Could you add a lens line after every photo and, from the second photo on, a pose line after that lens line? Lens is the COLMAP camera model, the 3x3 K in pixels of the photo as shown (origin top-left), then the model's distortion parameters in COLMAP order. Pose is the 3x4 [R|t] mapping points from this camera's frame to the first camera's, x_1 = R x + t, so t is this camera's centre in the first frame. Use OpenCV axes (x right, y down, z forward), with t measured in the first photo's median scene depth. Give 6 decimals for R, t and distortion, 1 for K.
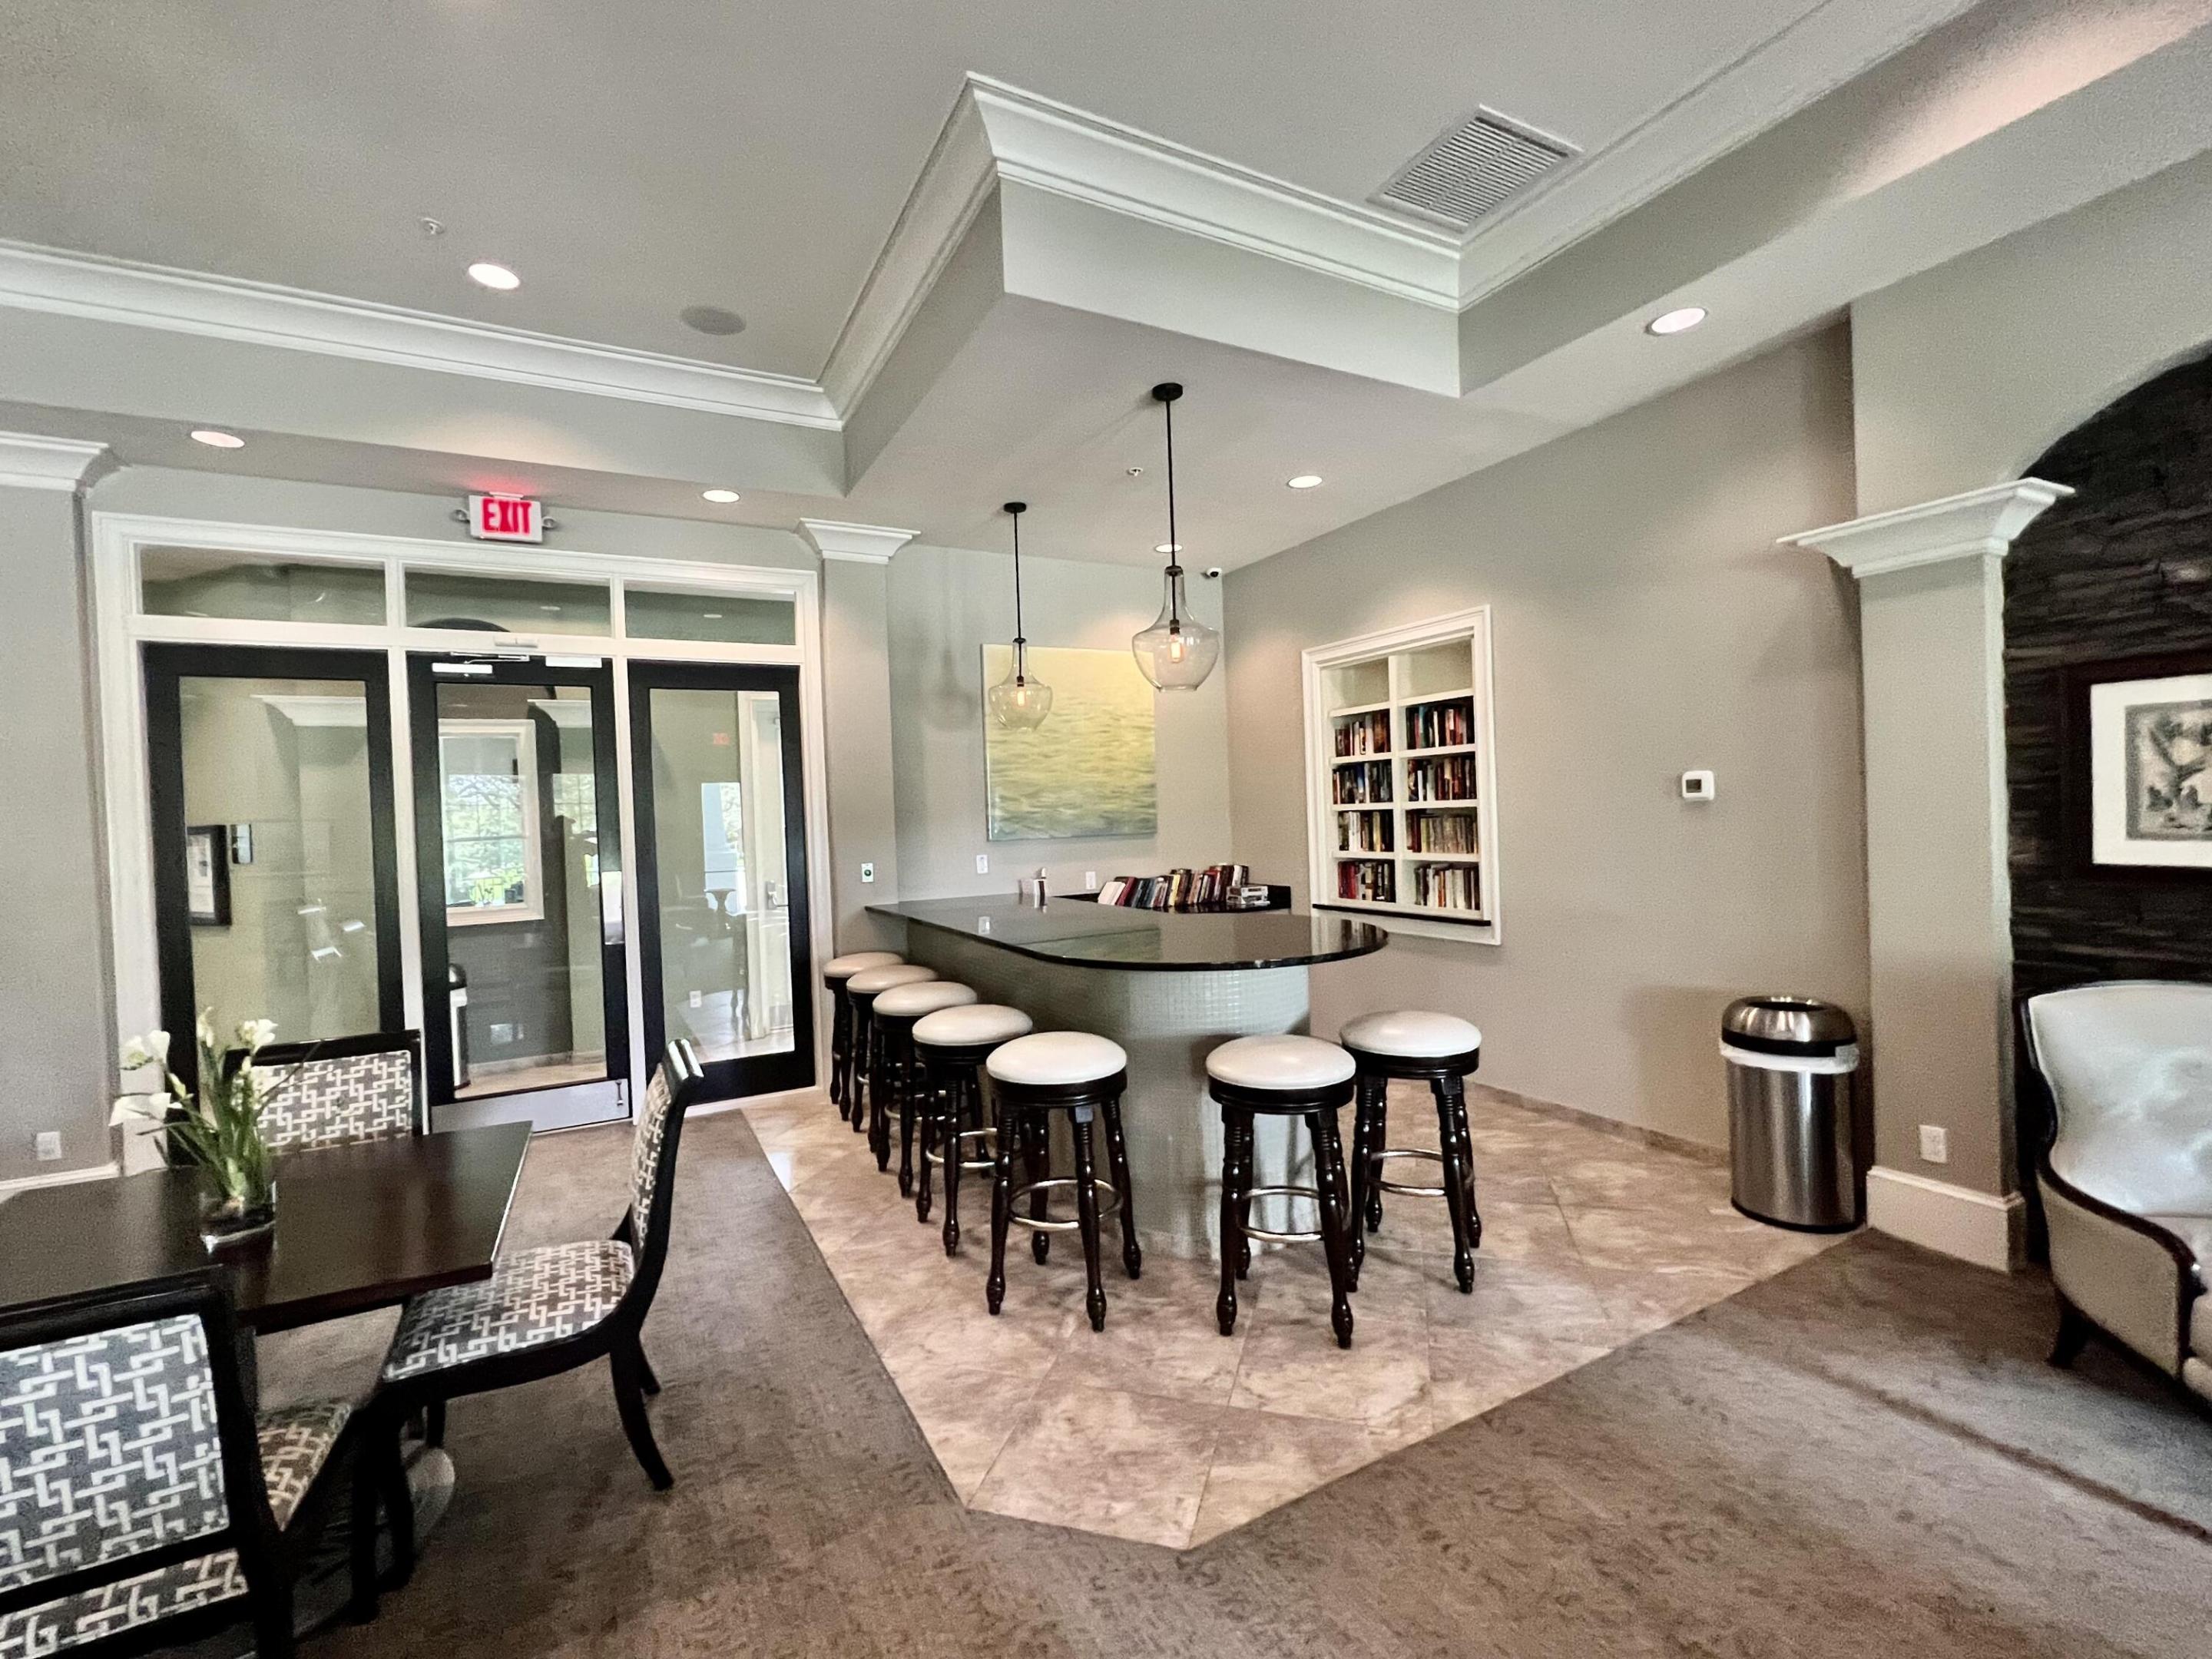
lens RADIAL K [[965.2, 0, 1103.0], [0, 965.2, 826.1], [0, 0, 1]] dist [0.002220, -0.000545]
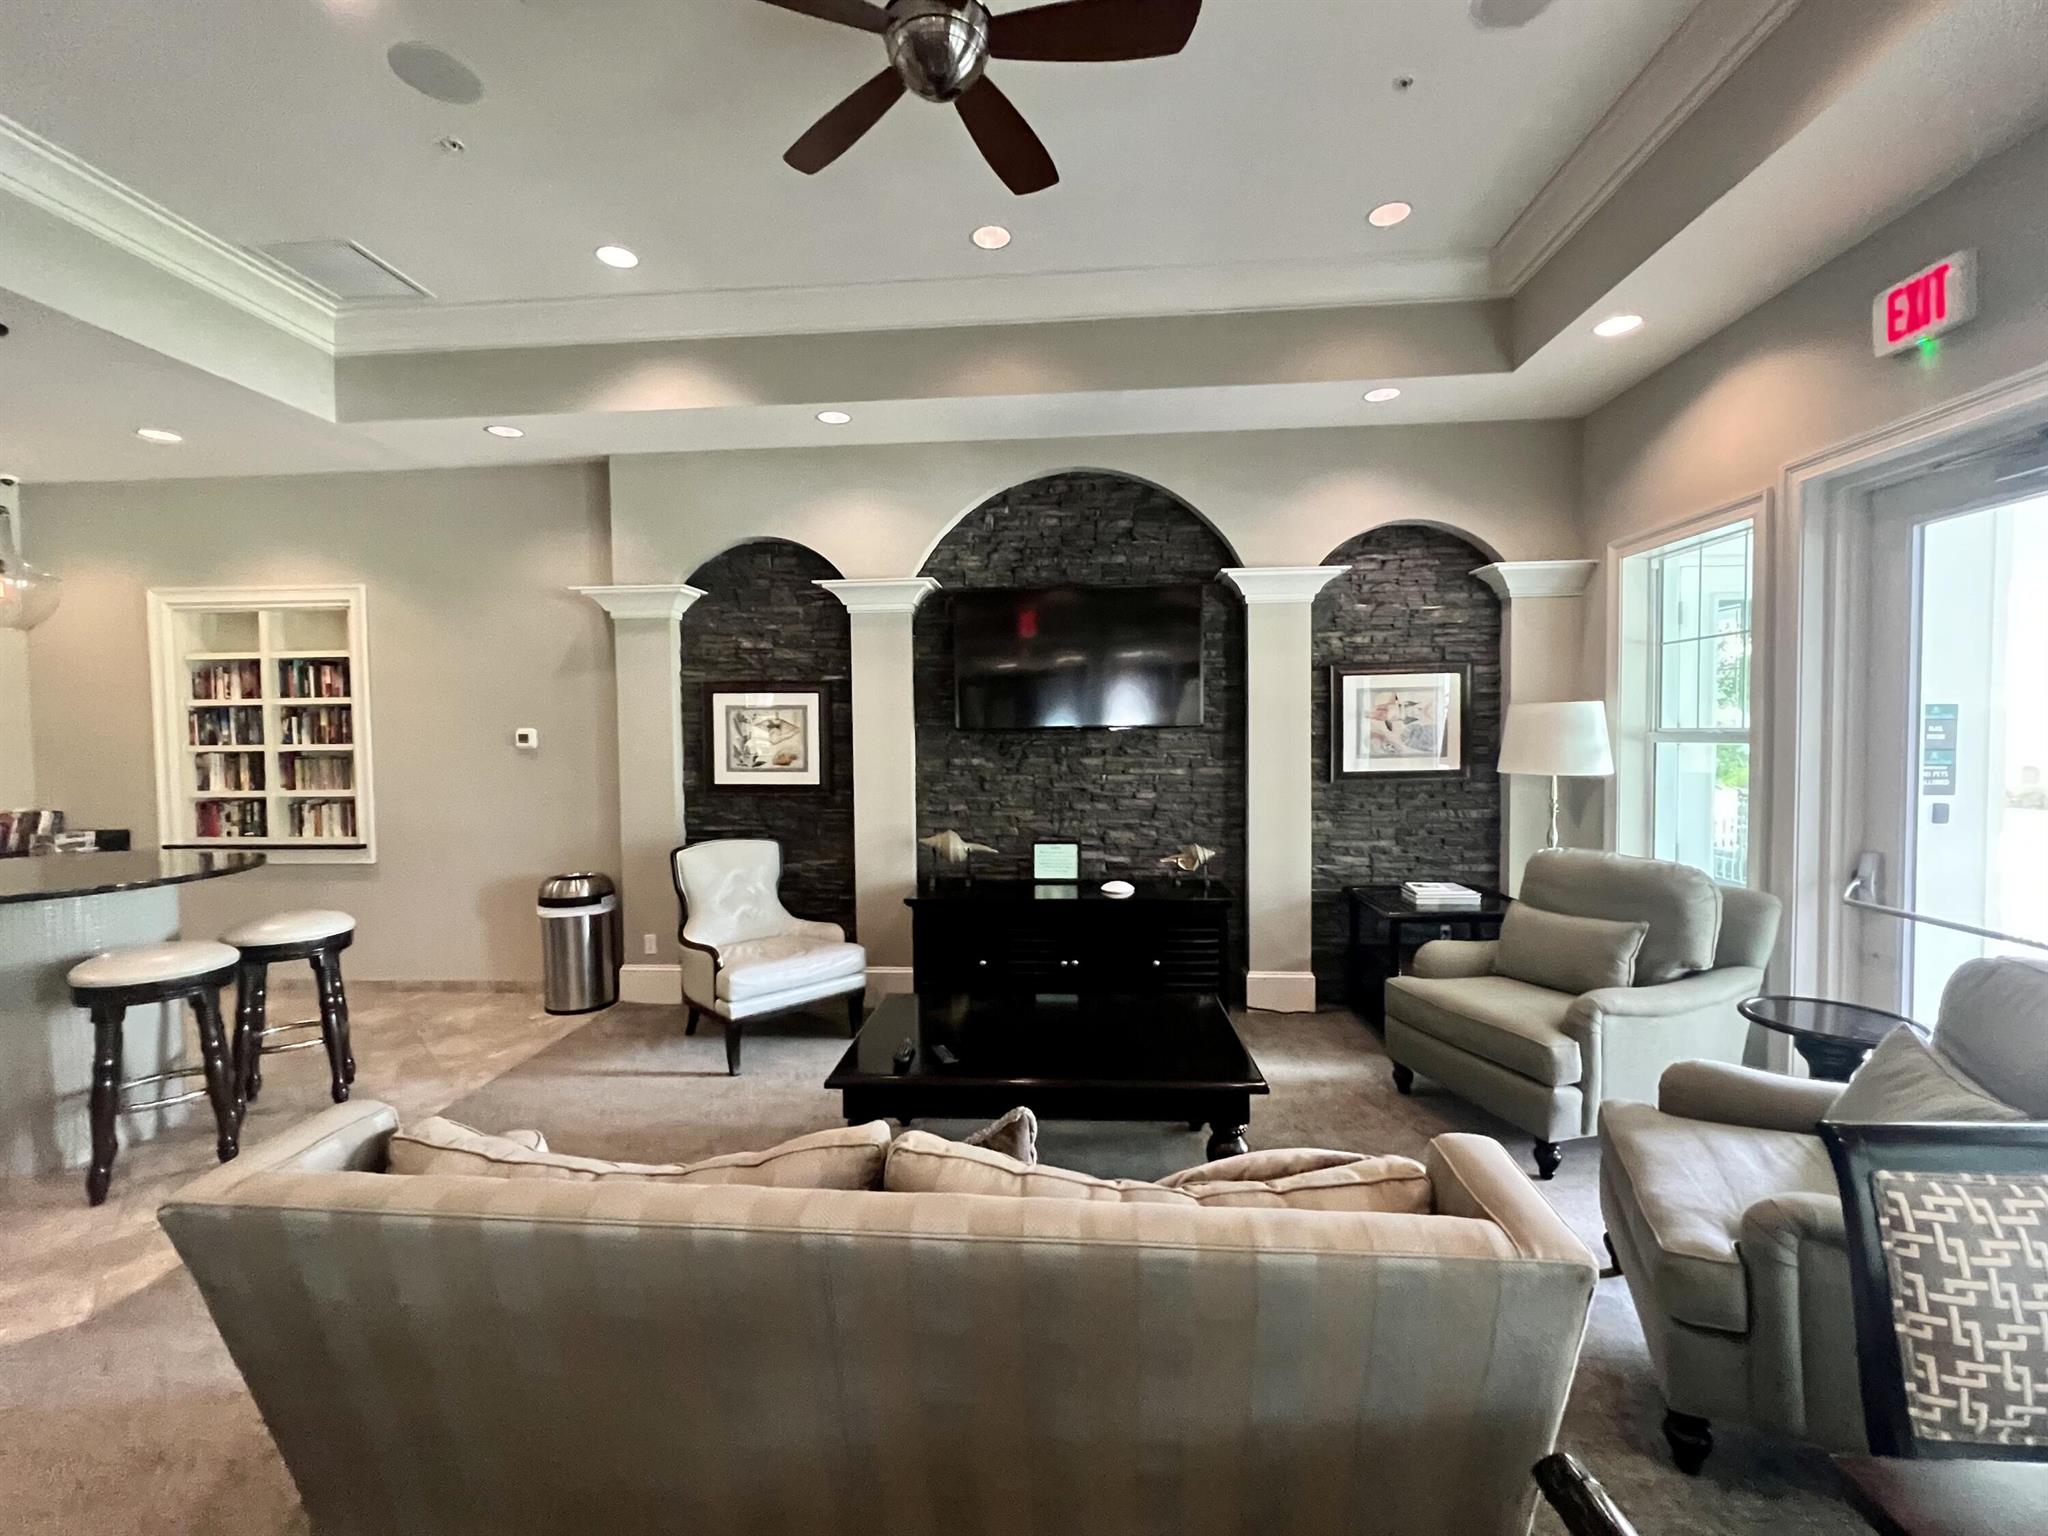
lens RADIAL K [[893.6, 0, 1017.0], [0, 893.6, 766.5], [0, 0, 1]] dist [0.002220, -0.000545]
pose [[0.536290, 0.001205, 0.844033, -0.153808], [0.002811, 0.999991, -0.003213, 0.008624], [-0.844029, 0.004096, 0.536281, -0.413910]]
